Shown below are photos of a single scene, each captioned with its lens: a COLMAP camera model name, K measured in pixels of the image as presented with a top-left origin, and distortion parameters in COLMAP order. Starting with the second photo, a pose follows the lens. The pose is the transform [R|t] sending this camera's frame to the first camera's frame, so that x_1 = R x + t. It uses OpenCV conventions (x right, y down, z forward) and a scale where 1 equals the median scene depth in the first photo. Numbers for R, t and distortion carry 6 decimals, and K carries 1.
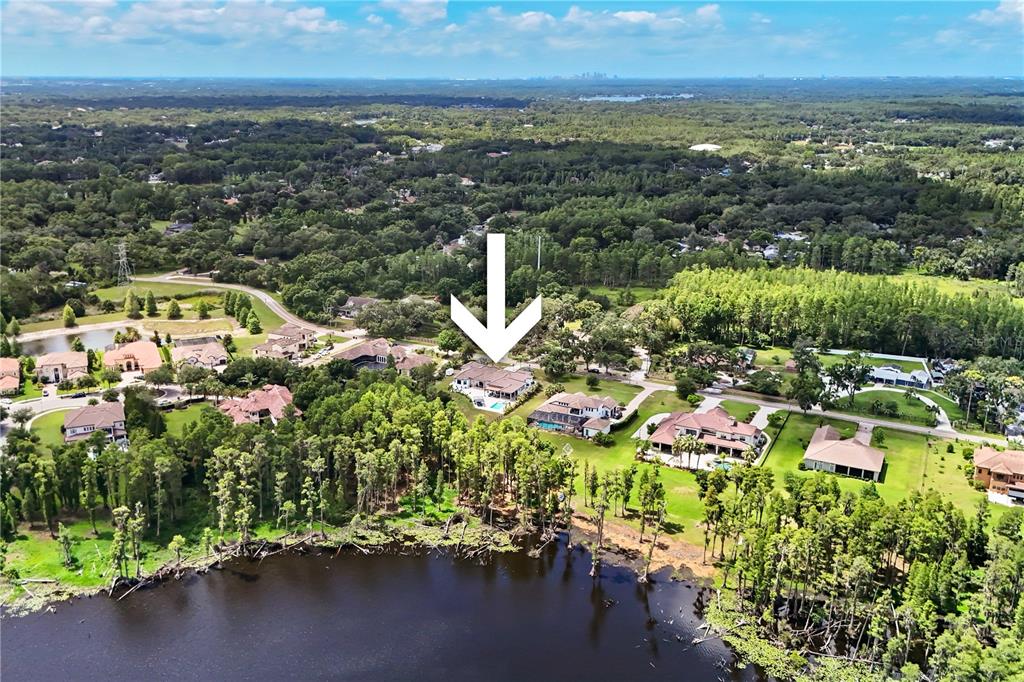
lens RADIAL K [[895.8, 0, 510.2], [0, 895.8, 341.7], [0, 0, 1]] dist [0.074507, -0.081505]
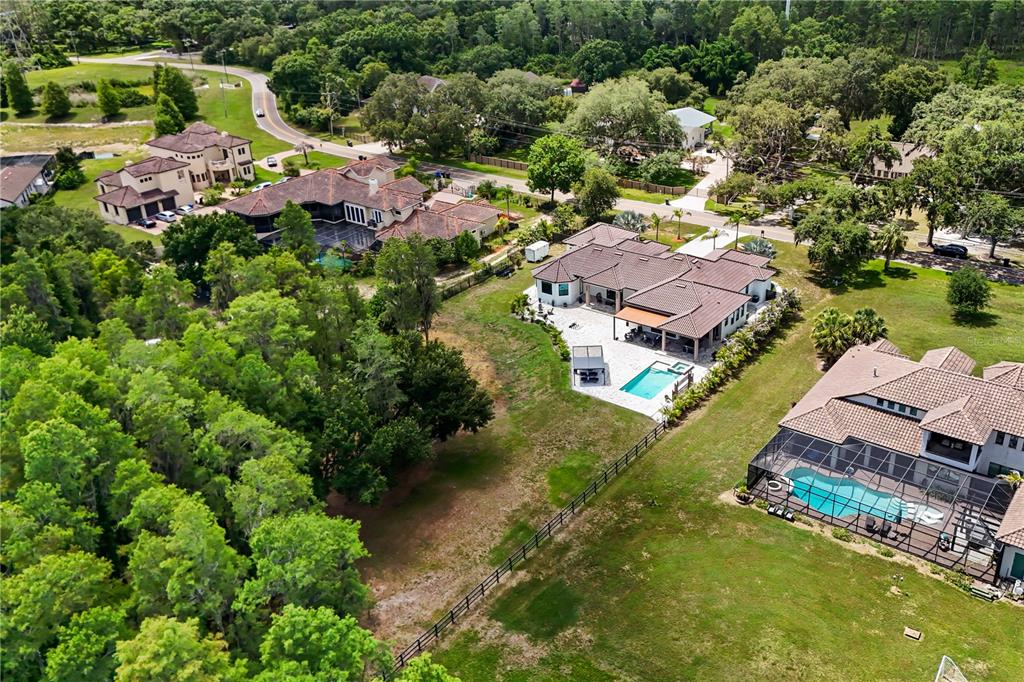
lens RADIAL K [[895.8, 0, 520.7], [0, 895.8, 342.1], [0, 0, 1]] dist [0.074507, -0.081505]
pose [[0.974492, 0.041562, -0.220540, 0.008914], [0.000612, 0.982205, 0.187809, 0.001225], [0.224421, -0.183154, 0.957126, 0.629478]]
